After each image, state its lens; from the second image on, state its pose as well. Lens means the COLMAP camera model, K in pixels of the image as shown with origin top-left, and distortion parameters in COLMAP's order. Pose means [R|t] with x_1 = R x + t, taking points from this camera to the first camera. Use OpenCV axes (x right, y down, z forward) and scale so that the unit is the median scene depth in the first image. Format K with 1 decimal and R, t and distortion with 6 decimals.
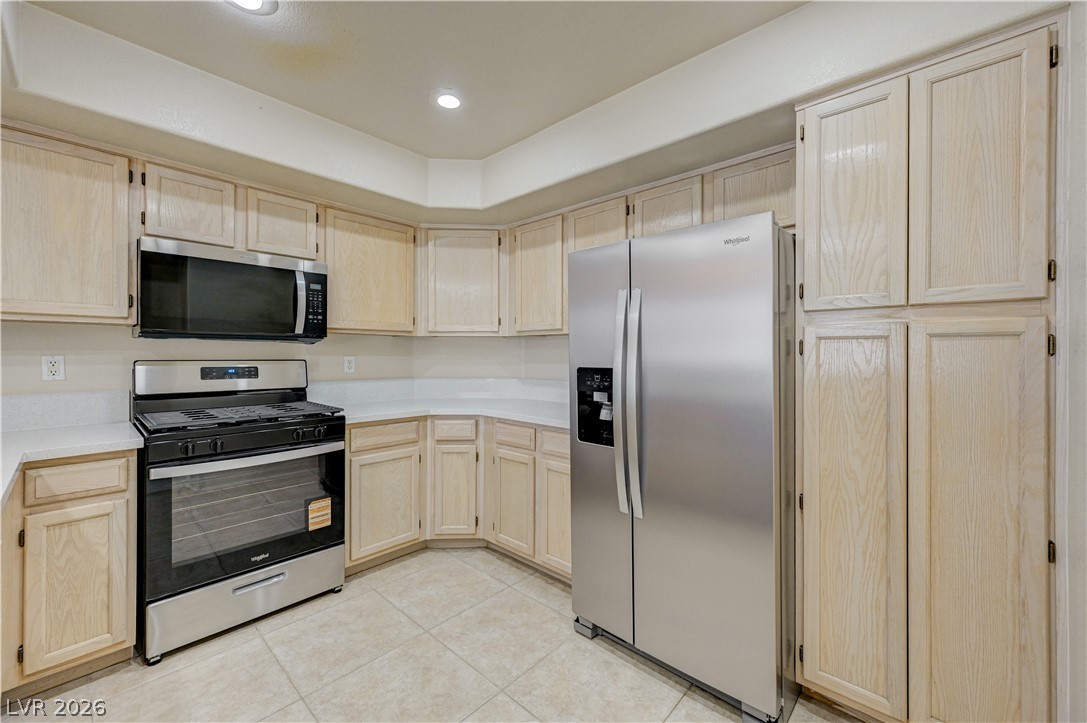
lens RADIAL K [[430.3, 0, 549.5], [0, 430.3, 354.6], [0, 0, 1]] dist [0.002434, 0.000755]
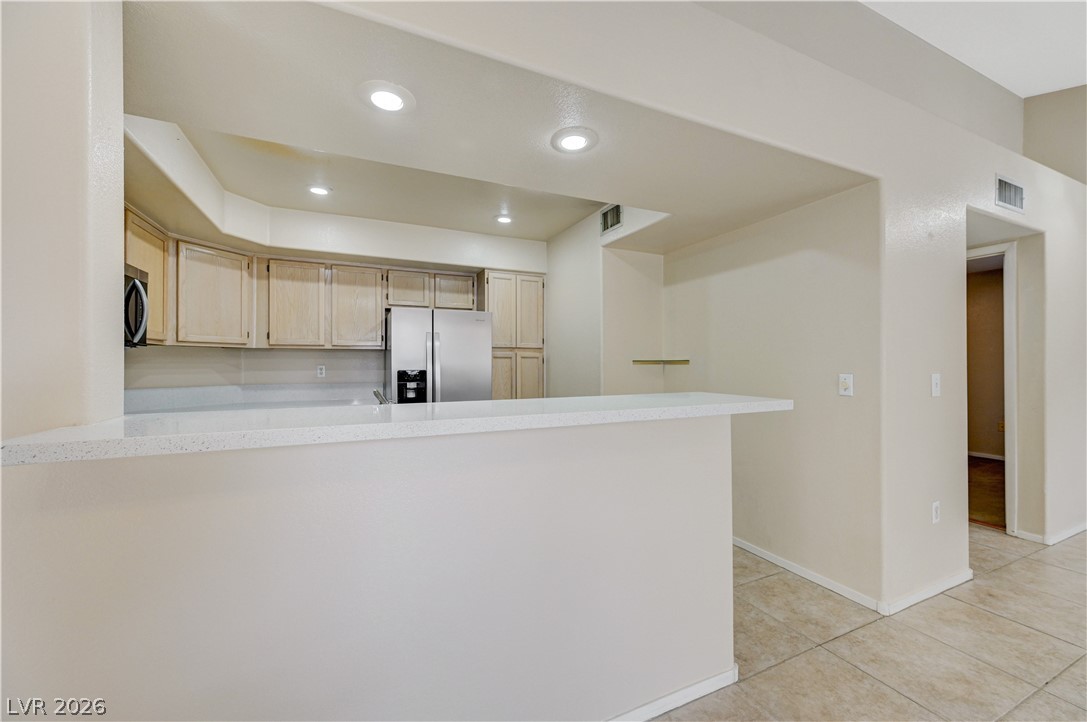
lens RADIAL K [[430.3, 0, 551.2], [0, 430.3, 361.5], [0, 0, 1]] dist [0.002434, 0.000755]
pose [[0.383495, 0.001165, 0.923542, -1.512068], [0.000360, 0.999999, -0.001411, -0.006686], [-0.923543, 0.000873, 0.383494, -0.341349]]
